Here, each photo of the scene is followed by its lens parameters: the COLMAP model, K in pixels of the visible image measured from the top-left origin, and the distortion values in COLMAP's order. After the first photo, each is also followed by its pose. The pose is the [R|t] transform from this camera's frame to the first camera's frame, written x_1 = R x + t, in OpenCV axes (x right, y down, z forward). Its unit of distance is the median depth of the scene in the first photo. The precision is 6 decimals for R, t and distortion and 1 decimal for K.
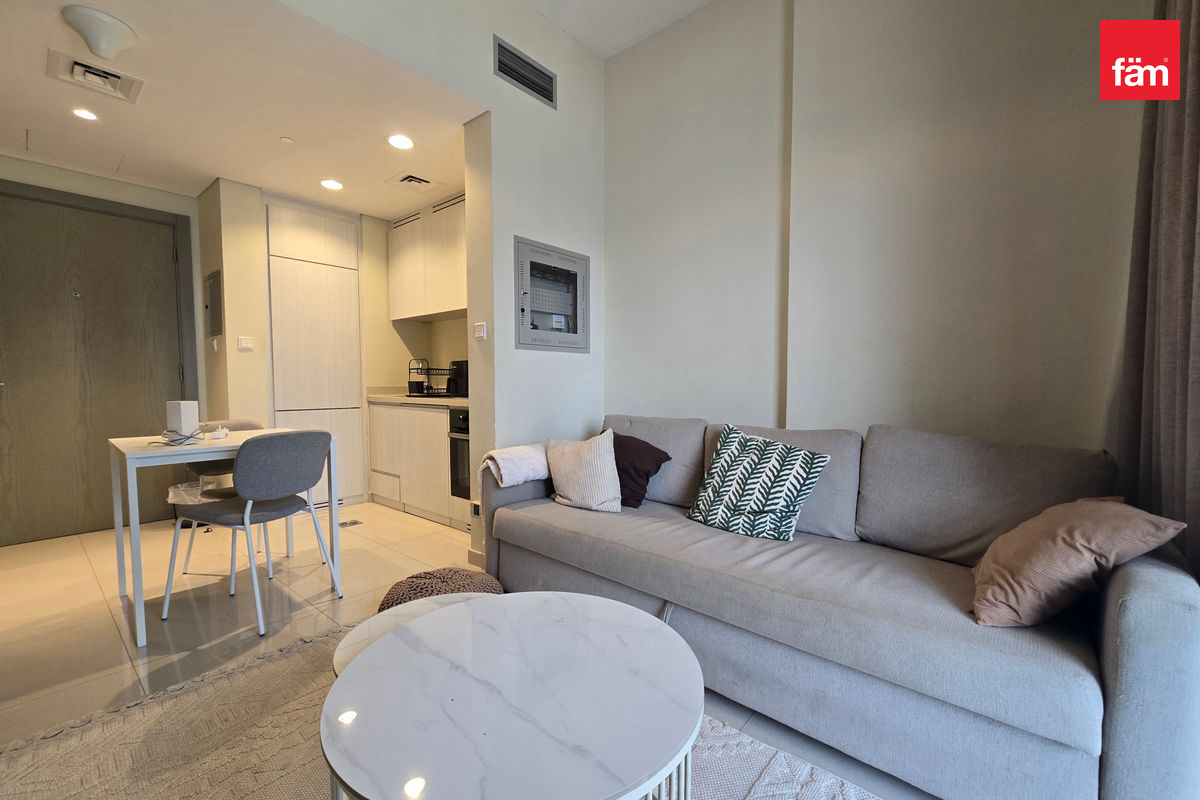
lens RADIAL K [[494.7, 0, 602.7], [0, 494.7, 409.7], [0, 0, 1]] dist [-0.006810, 0.002734]
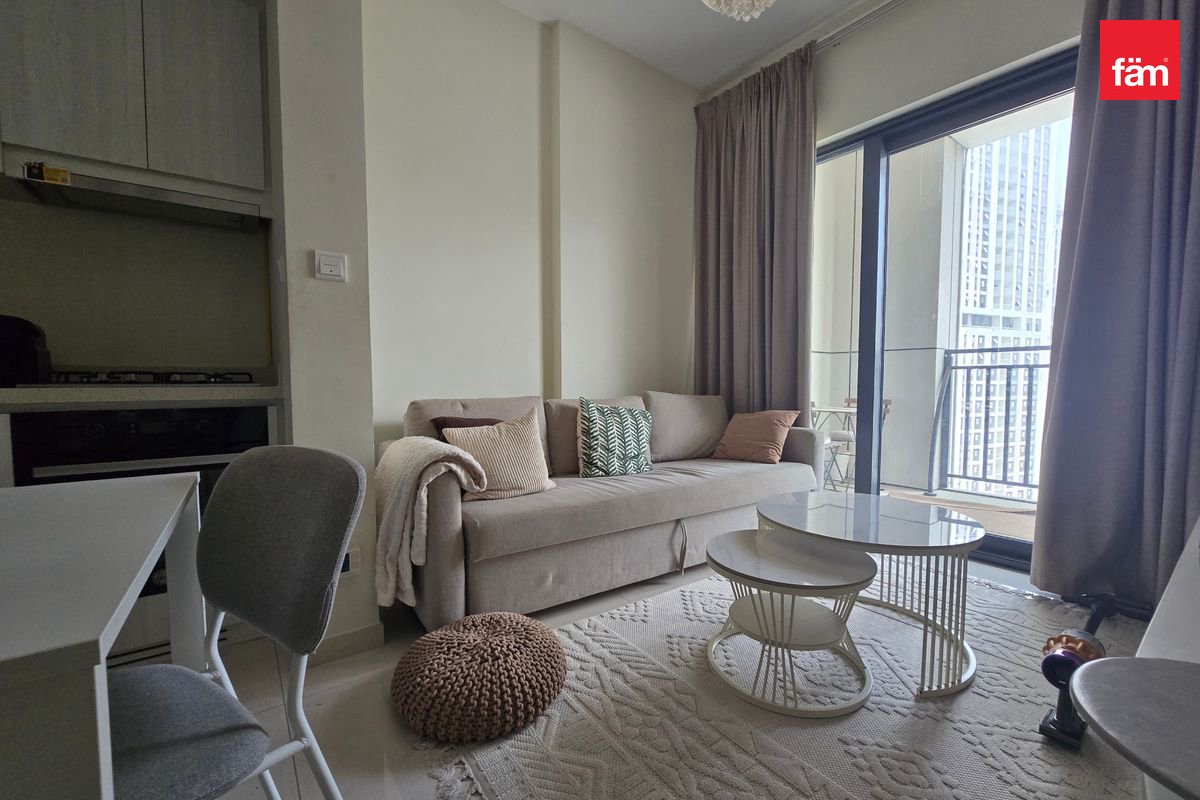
lens RADIAL K [[494.7, 0, 610.1], [0, 494.7, 408.9], [0, 0, 1]] dist [-0.006810, 0.002734]
pose [[0.217857, -0.055629, 0.974394, -0.609824], [0.053620, 0.997549, 0.044963, 0.004386], [-0.974507, 0.042452, 0.220306, 0.434738]]
